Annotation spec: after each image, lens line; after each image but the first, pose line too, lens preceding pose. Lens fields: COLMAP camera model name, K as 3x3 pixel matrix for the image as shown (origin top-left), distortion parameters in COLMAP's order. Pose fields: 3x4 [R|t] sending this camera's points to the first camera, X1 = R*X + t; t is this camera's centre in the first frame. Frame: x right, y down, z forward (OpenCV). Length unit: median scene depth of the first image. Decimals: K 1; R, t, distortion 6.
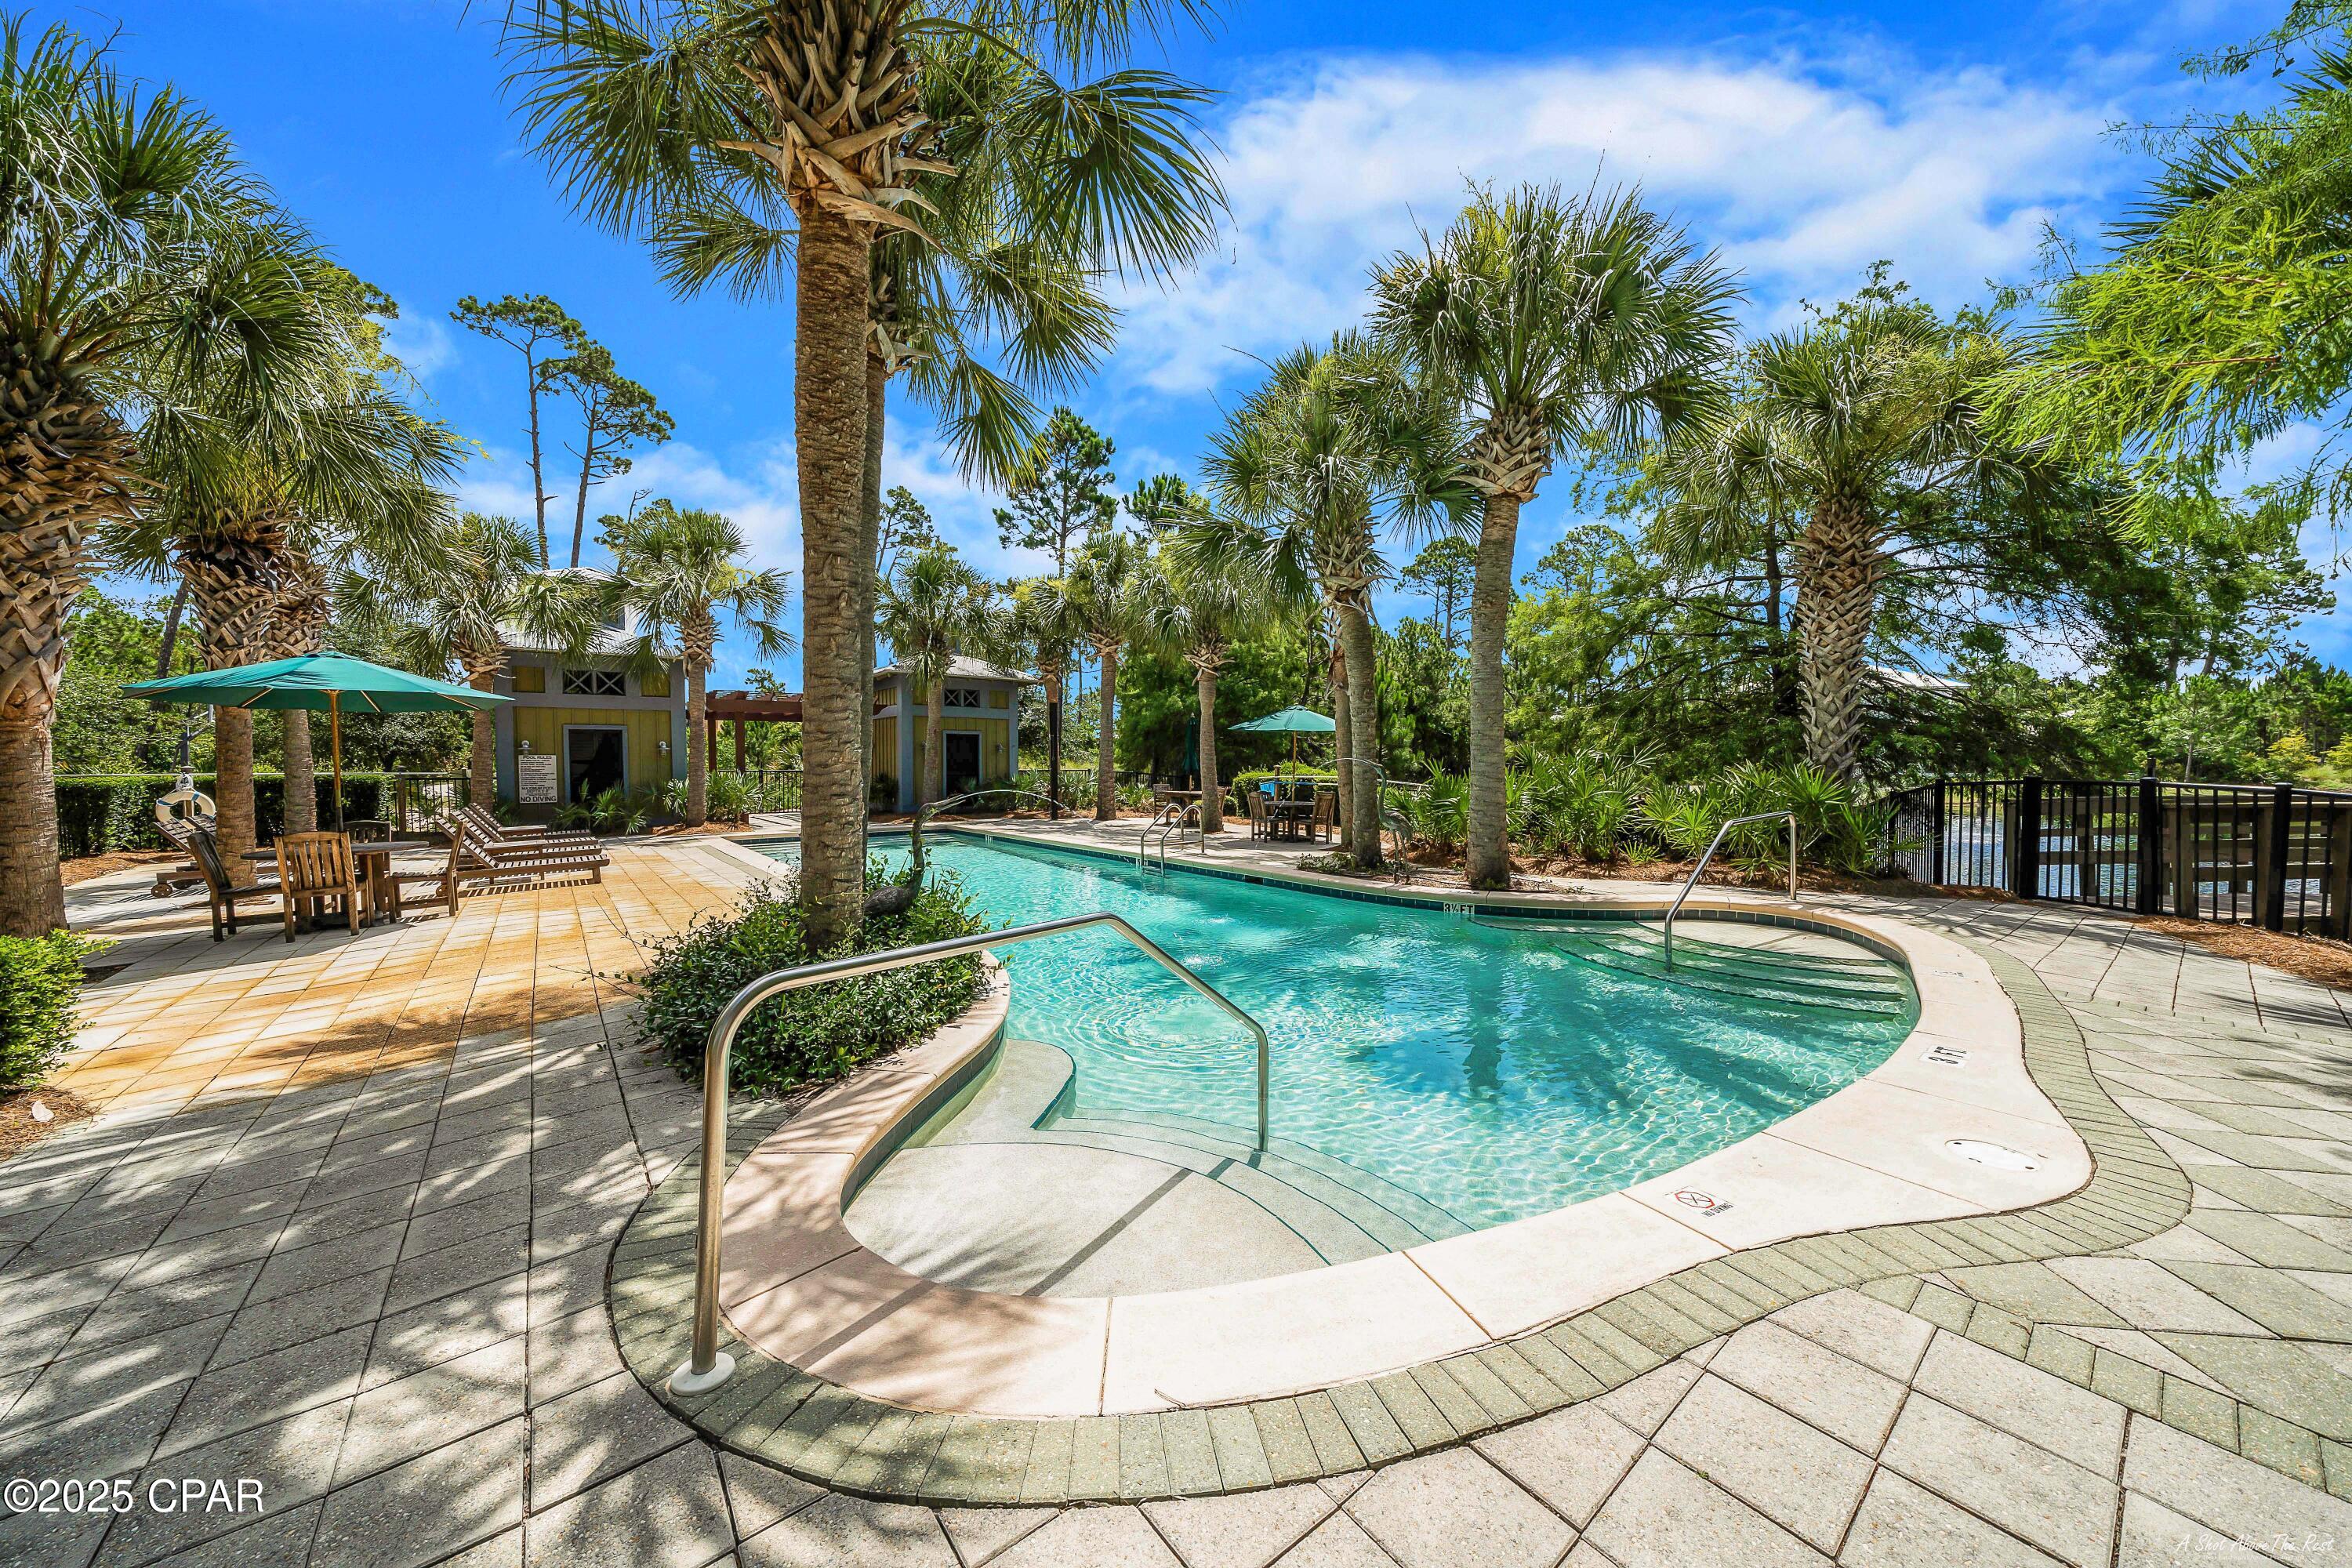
lens RADIAL K [[817.4, 0, 1170.5], [0, 817.4, 781.5], [0, 0, 1]] dist [-0.007009, -0.000201]
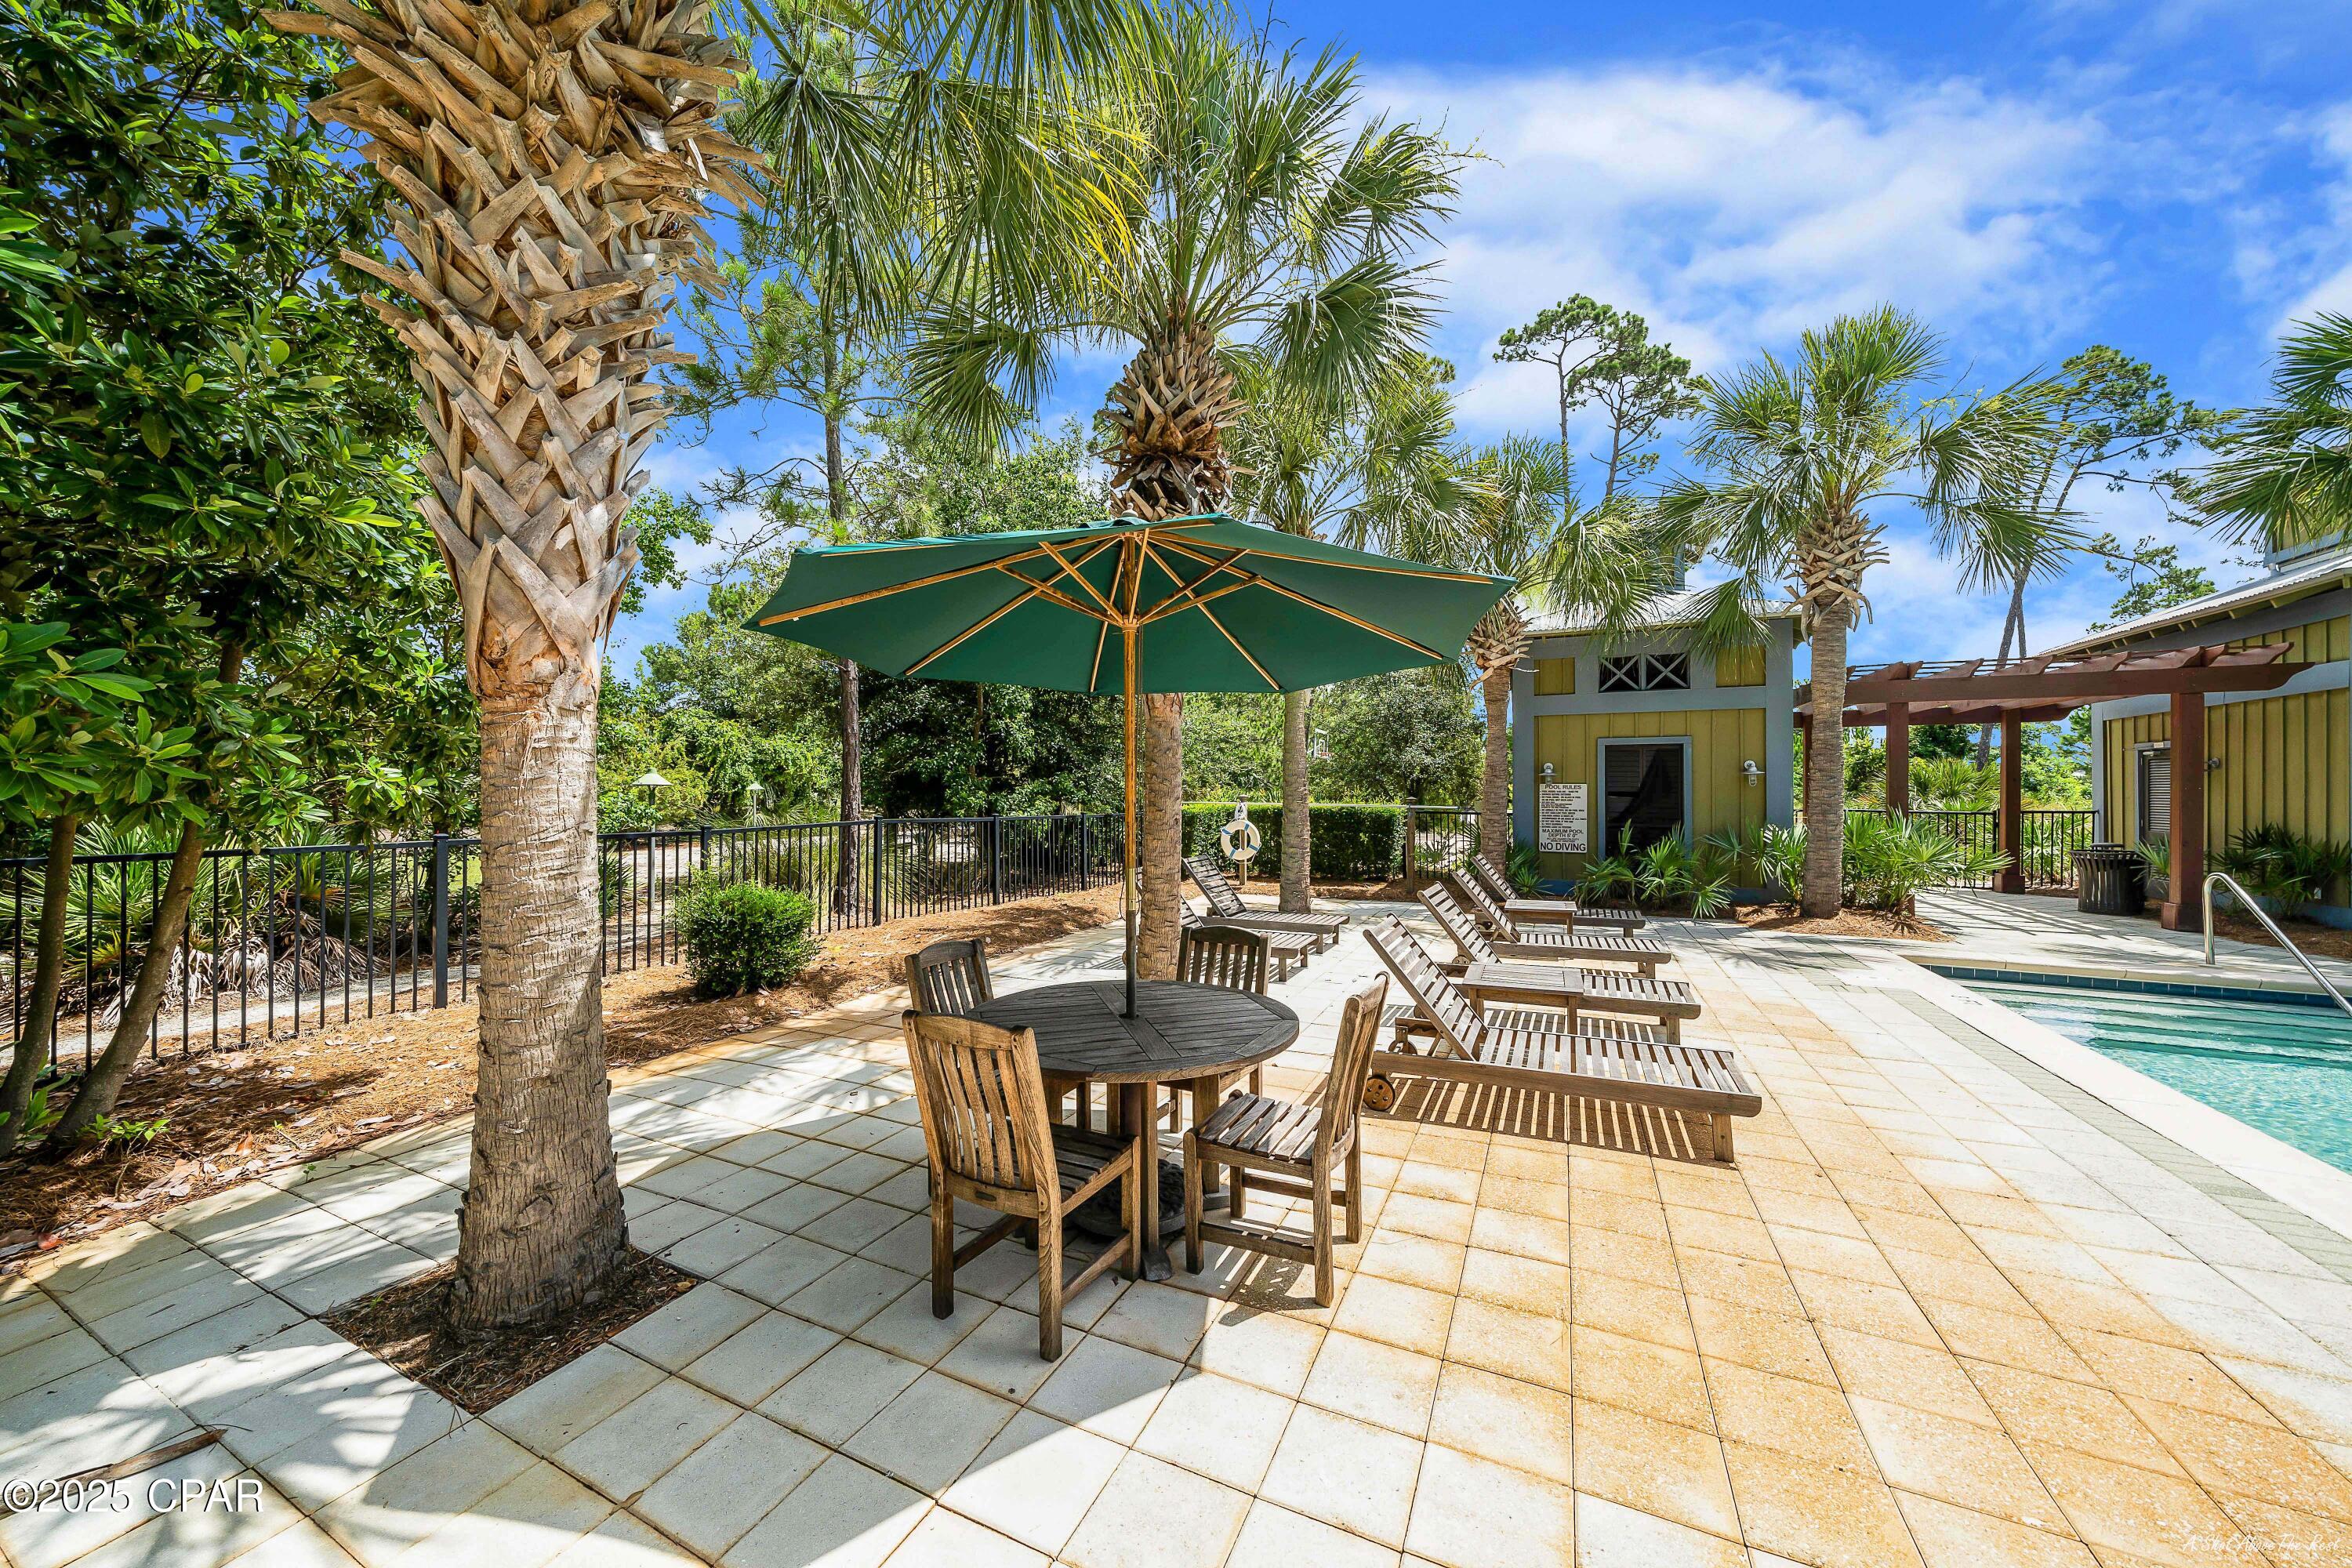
lens RADIAL K [[817.4, 0, 1161.9], [0, 817.4, 789.5], [0, 0, 1]] dist [-0.007009, -0.000201]
pose [[0.443209, 0.005935, -0.896398, -0.299621], [-0.029443, 0.999535, -0.007940, -0.011773], [0.895934, 0.029912, 0.443178, 0.377494]]
